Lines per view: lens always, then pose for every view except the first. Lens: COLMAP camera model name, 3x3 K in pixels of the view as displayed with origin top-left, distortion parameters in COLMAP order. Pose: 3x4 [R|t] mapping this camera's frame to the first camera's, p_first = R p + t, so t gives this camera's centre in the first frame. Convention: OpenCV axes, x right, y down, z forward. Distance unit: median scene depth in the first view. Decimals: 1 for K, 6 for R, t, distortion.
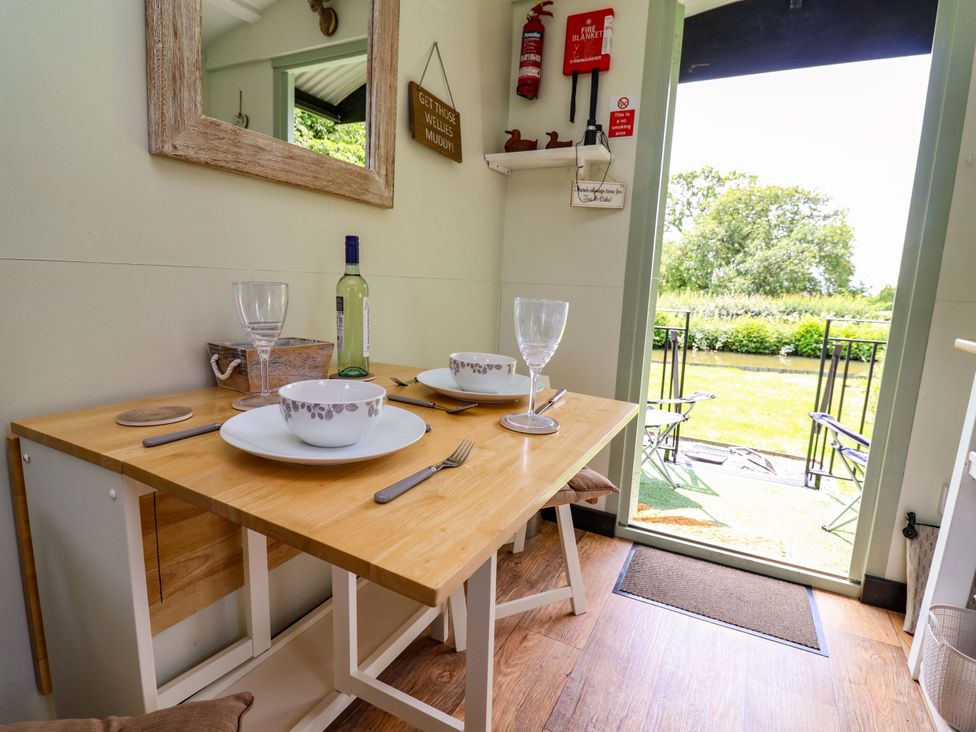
lens RADIAL K [[512.8, 0, 478.1], [0, 512.8, 362.8], [0, 0, 1]] dist [-0.000651, -0.009921]
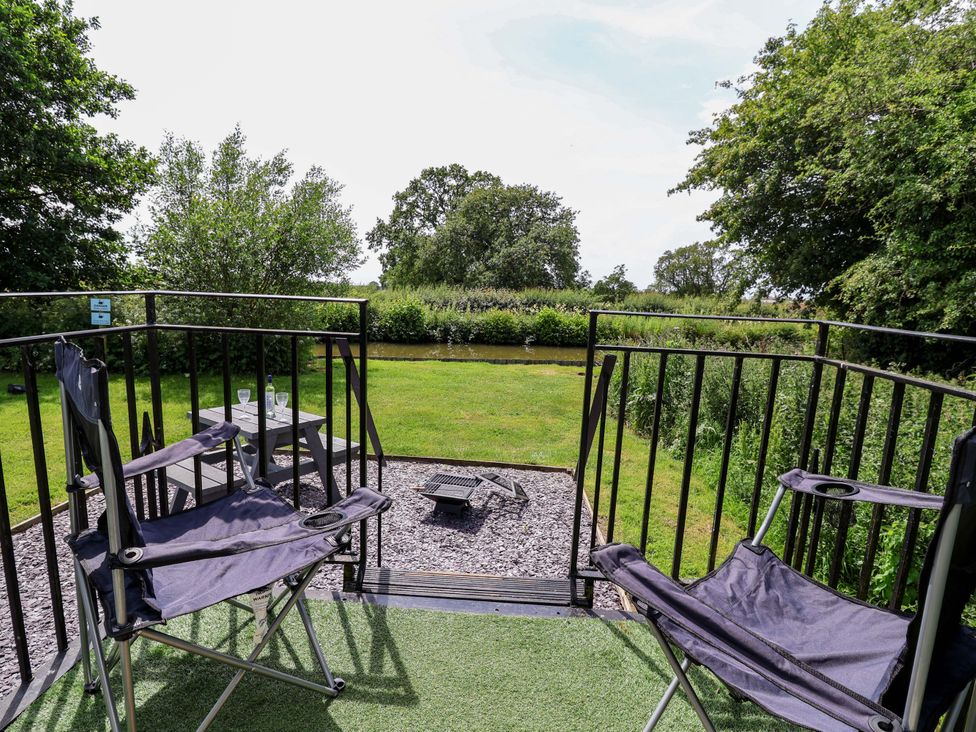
lens RADIAL K [[512.8, 0, 478.4], [0, 512.8, 362.1], [0, 0, 1]] dist [-0.000651, -0.009921]
pose [[0.903077, -0.058137, 0.425526, 0.038527], [0.053897, 0.998304, 0.022008, -0.005701], [-0.426083, 0.003059, 0.904679, 0.063865]]
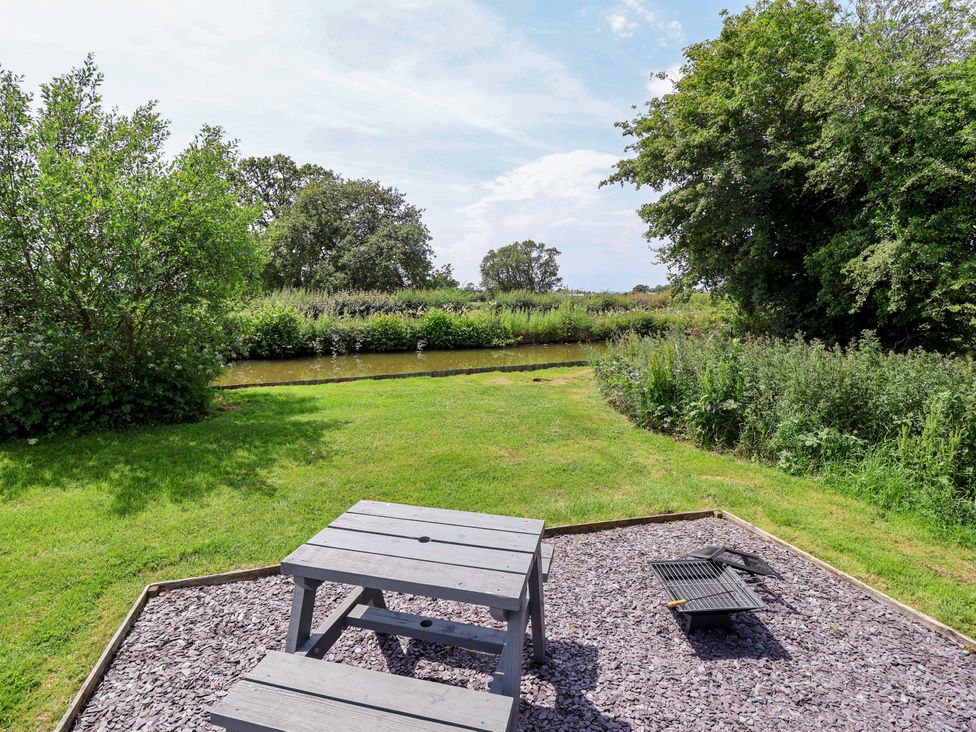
lens RADIAL K [[512.8, 0, 477.0], [0, 512.8, 362.3], [0, 0, 1]] dist [-0.000651, -0.009921]
pose [[0.705193, -0.122095, 0.698423, -0.007706], [0.121293, 0.991315, 0.050829, -0.021776], [-0.698563, 0.048870, 0.713878, 0.176279]]
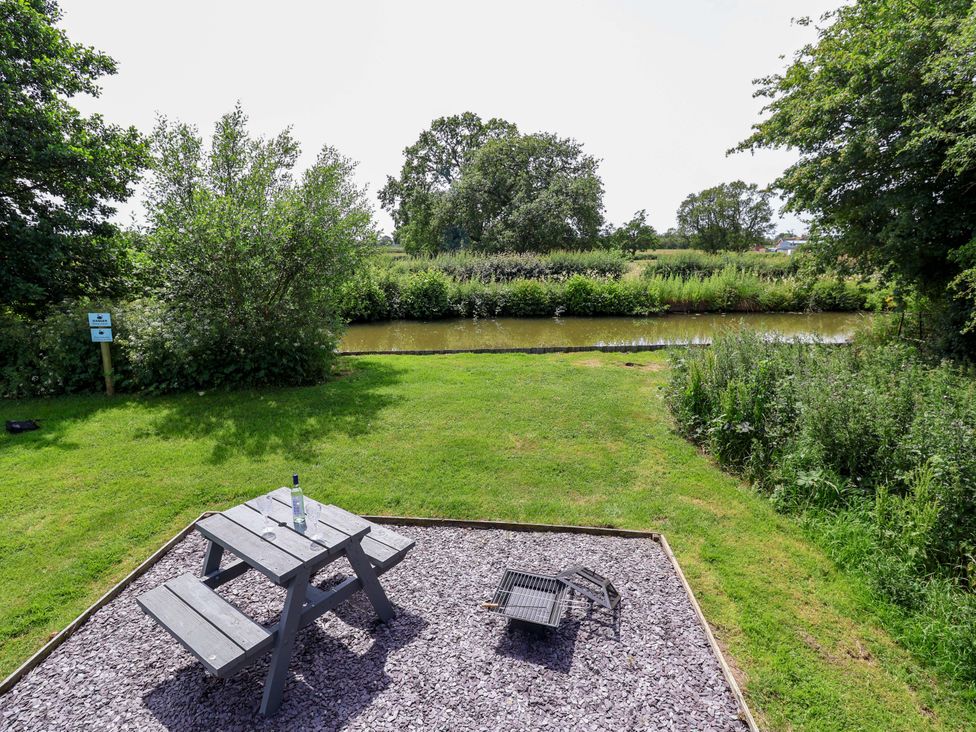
lens RADIAL K [[512.8, 0, 480.5], [0, 512.8, 363.3], [0, 0, 1]] dist [-0.000651, -0.009921]
pose [[0.911698, -0.128405, 0.390281, 0.043546], [0.089539, 0.989172, 0.116282, -0.040568], [-0.400986, -0.071068, 0.913323, 0.108018]]
